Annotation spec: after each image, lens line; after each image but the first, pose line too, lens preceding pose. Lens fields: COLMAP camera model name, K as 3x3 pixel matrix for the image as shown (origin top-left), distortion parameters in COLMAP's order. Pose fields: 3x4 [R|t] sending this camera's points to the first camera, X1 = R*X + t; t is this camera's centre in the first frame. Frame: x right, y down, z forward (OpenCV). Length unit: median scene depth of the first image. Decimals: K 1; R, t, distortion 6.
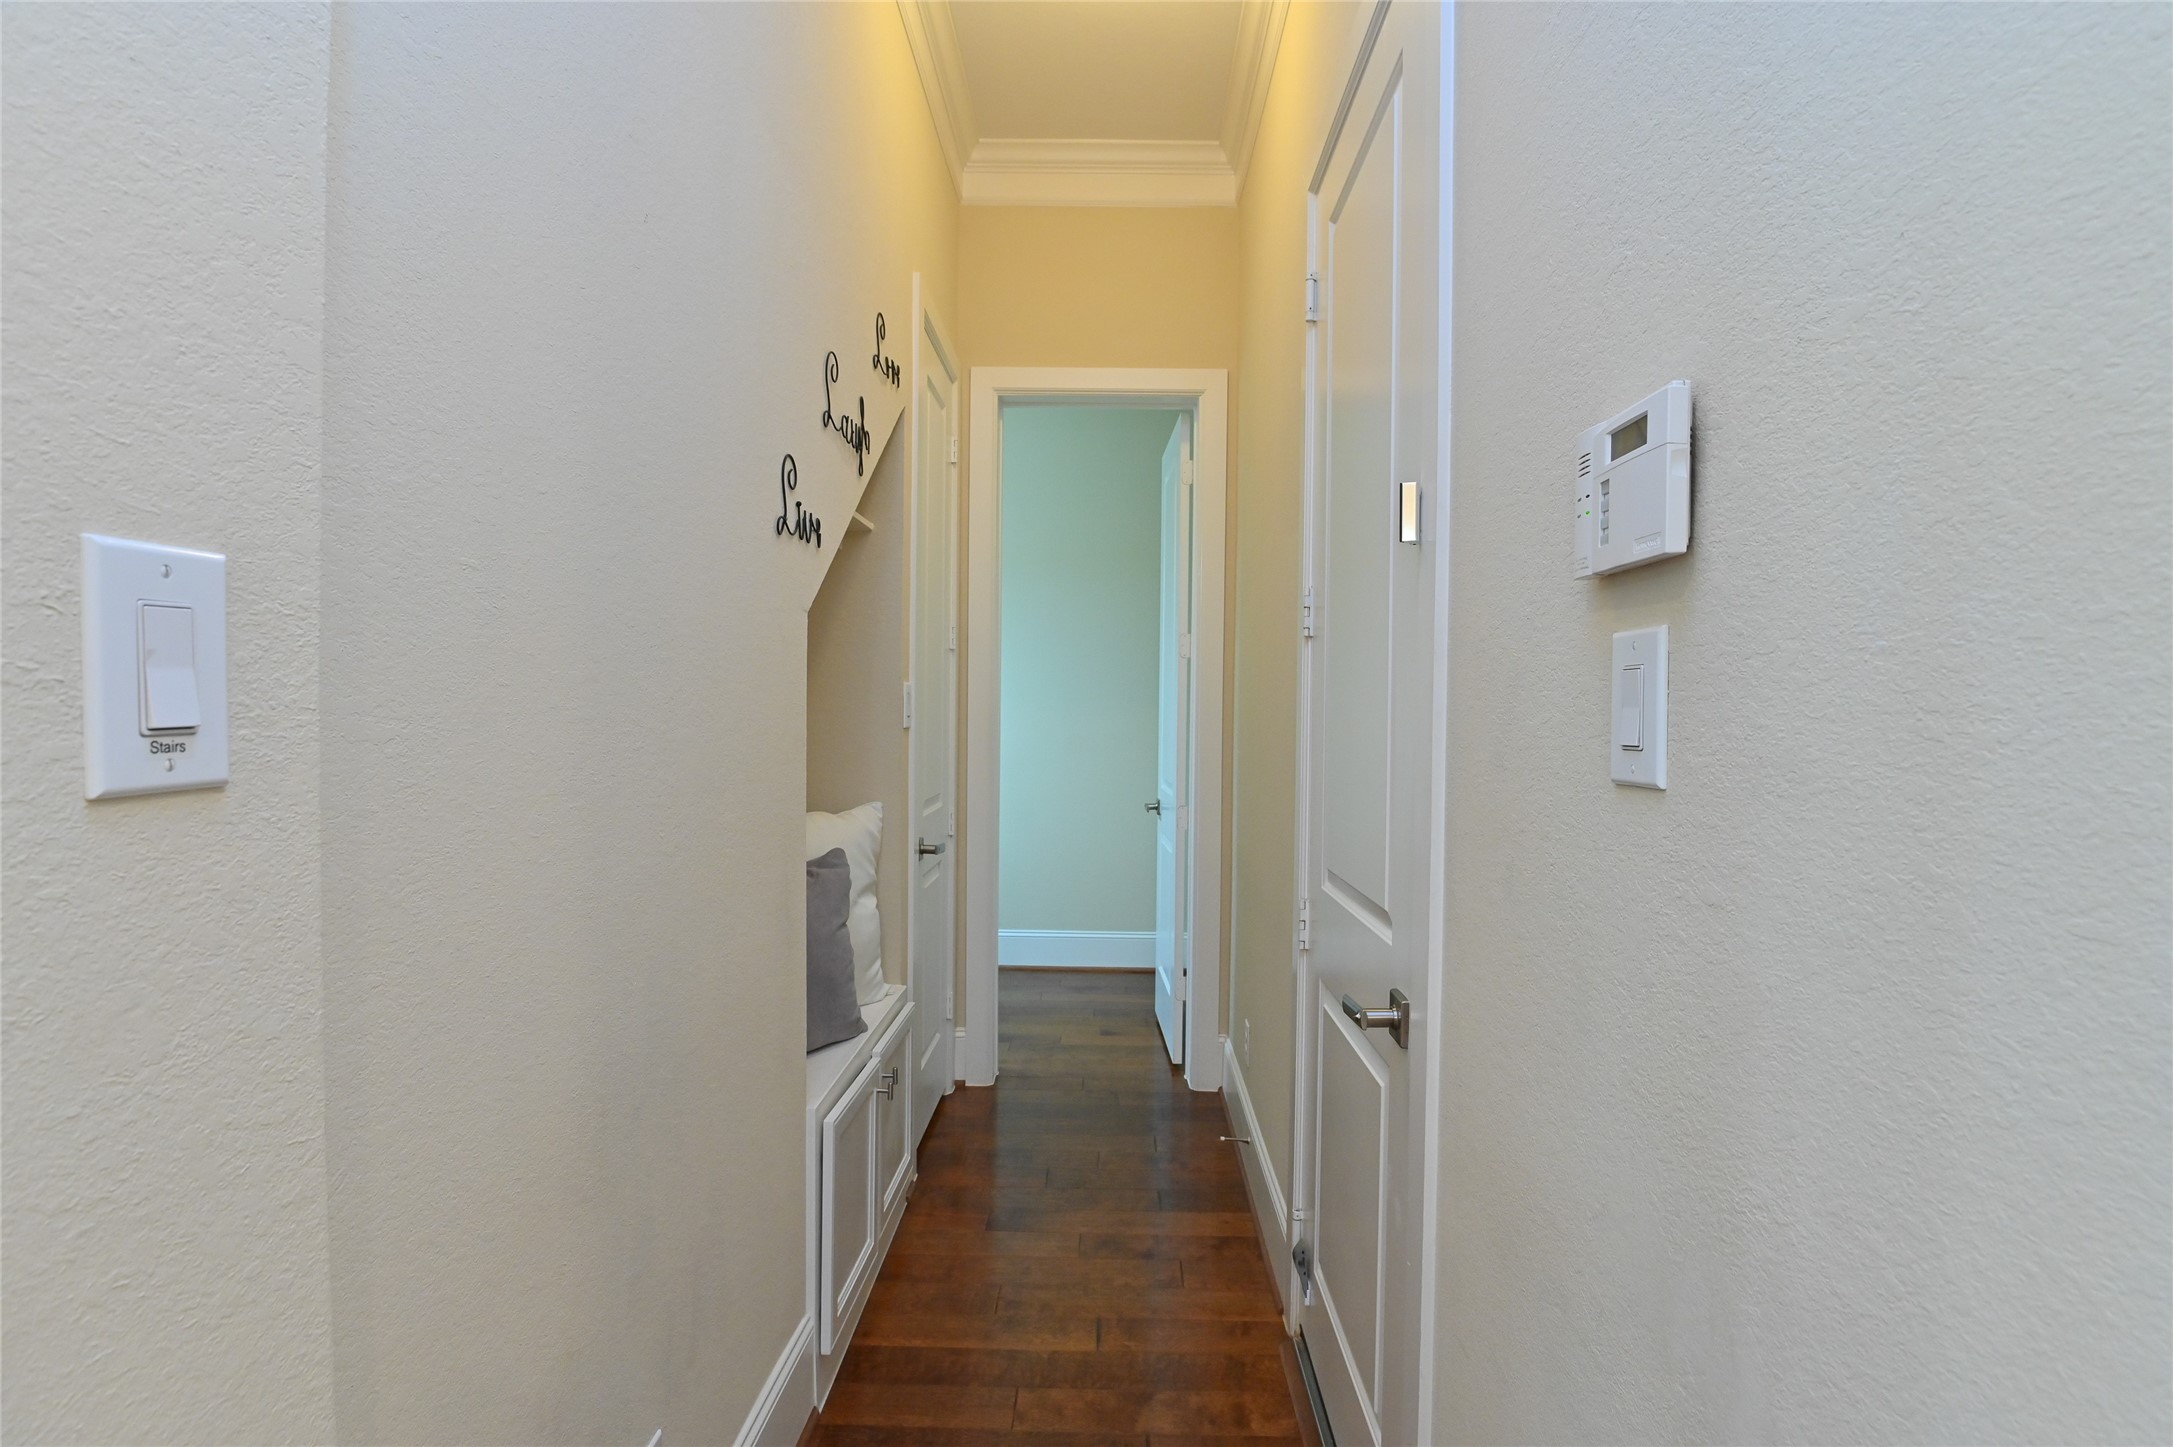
lens RADIAL K [[1062.4, 0, 1087.1], [0, 1062.4, 726.7], [0, 0, 1]] dist [-0.021494, -0.007316]
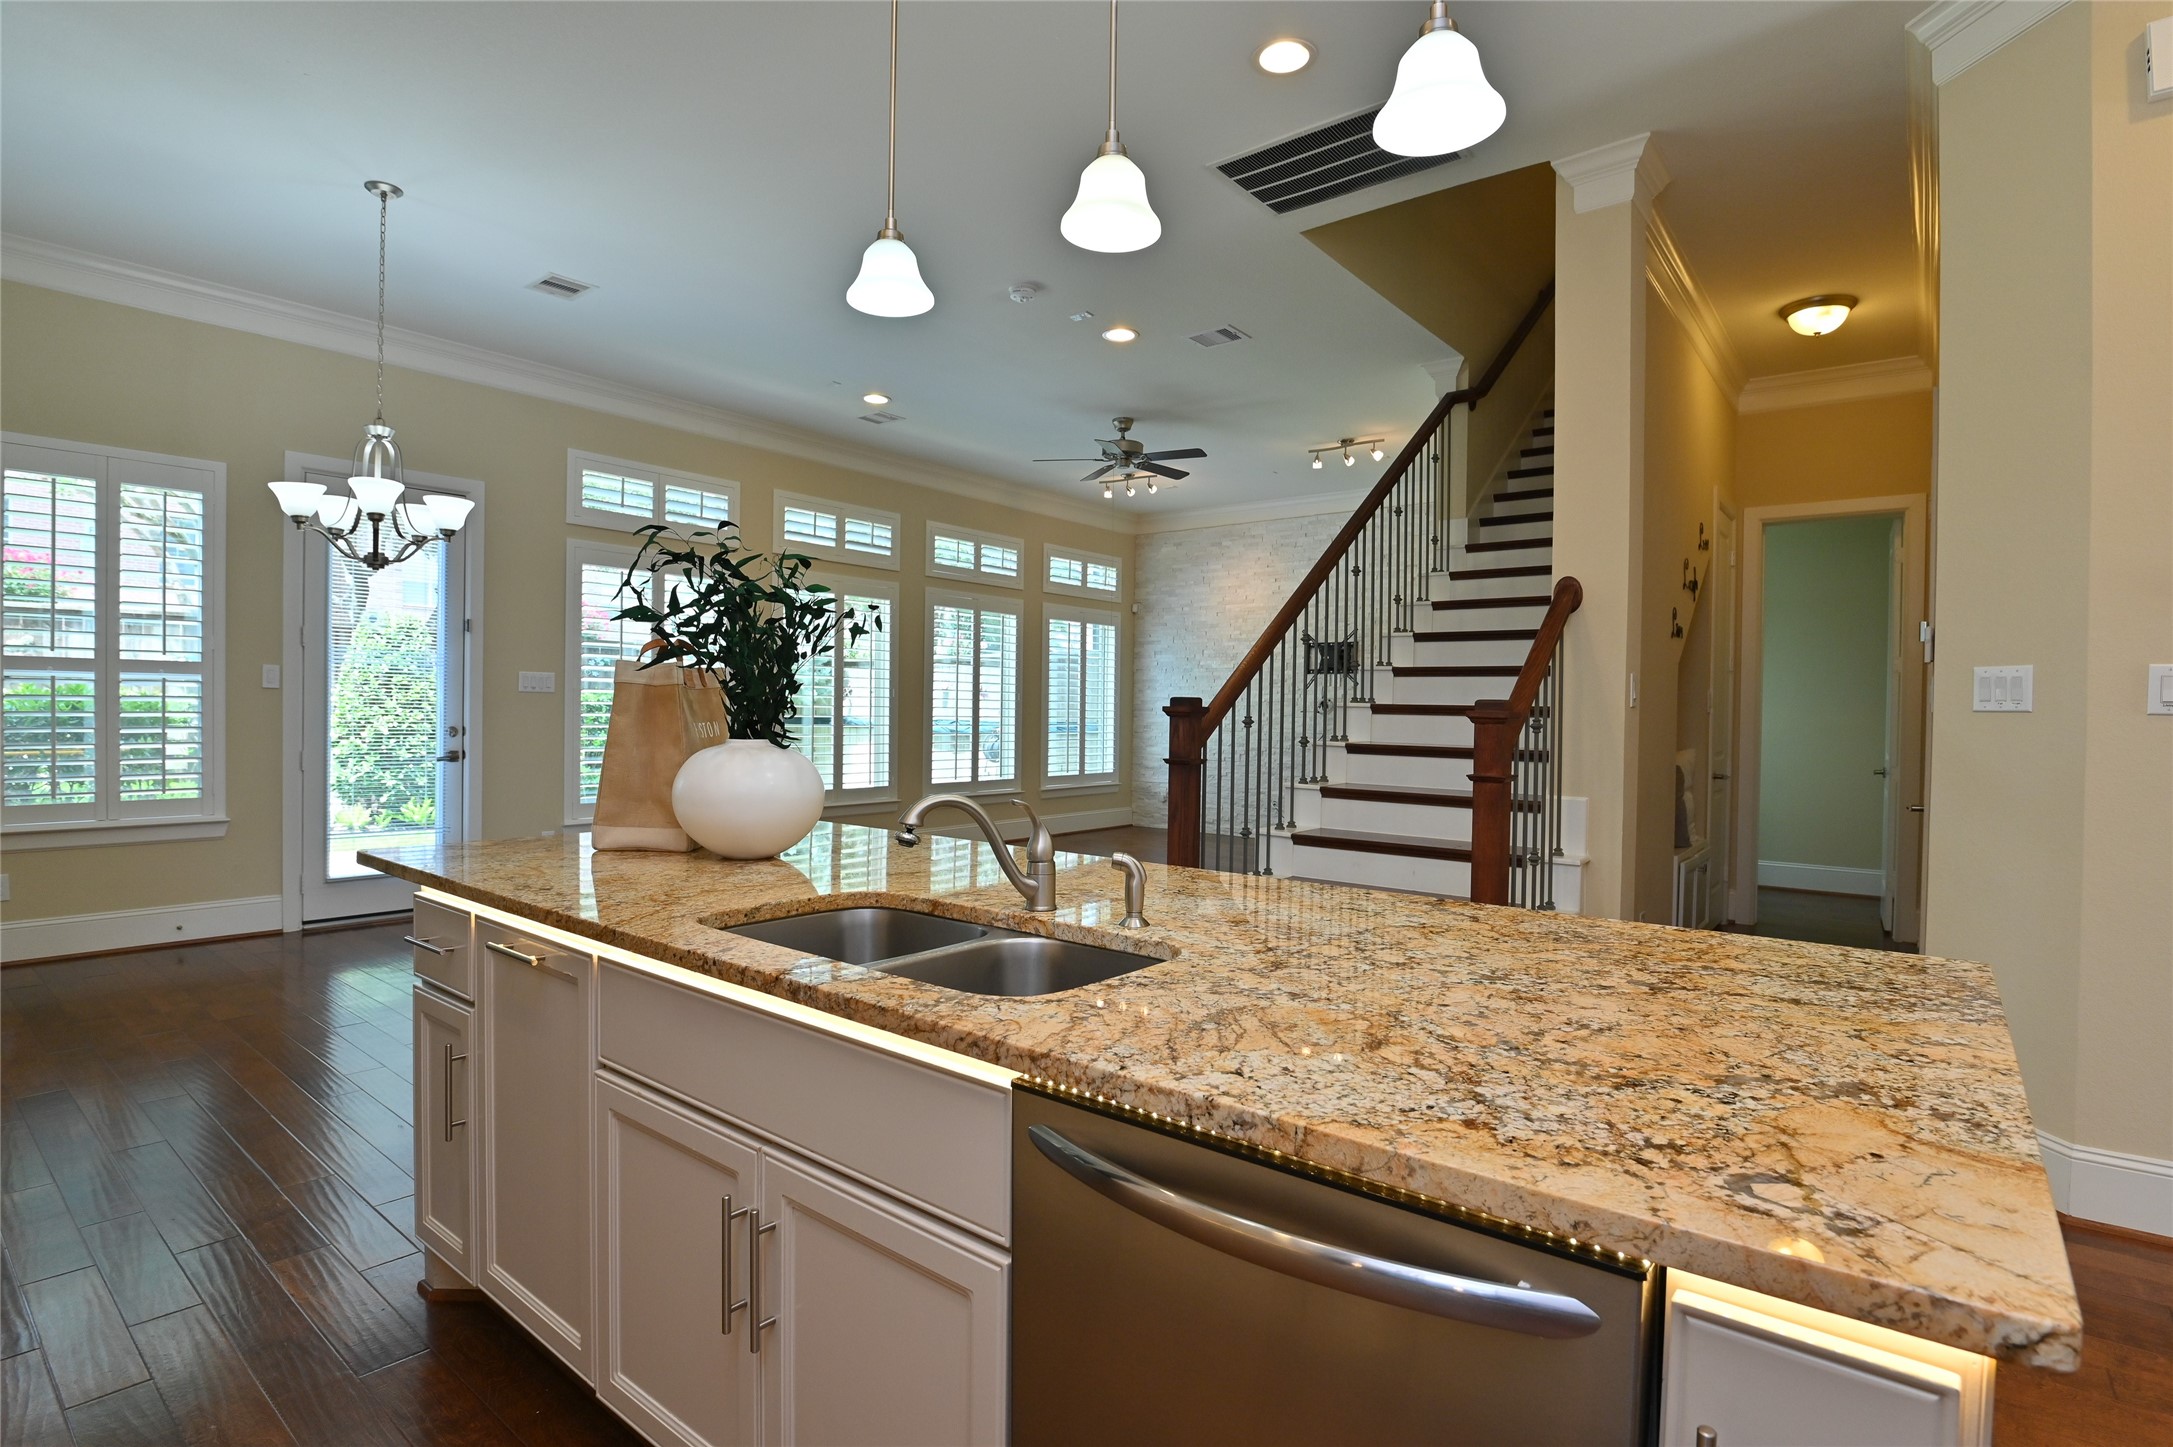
lens RADIAL K [[1062.4, 0, 1087.1], [0, 1062.4, 726.7], [0, 0, 1]] dist [-0.021494, -0.007316]
pose [[0.795992, 0.007806, -0.605257, 0.079332], [-0.013781, 0.999891, -0.005229, 0.042714], [0.605150, 0.012503, 0.796013, -1.032523]]
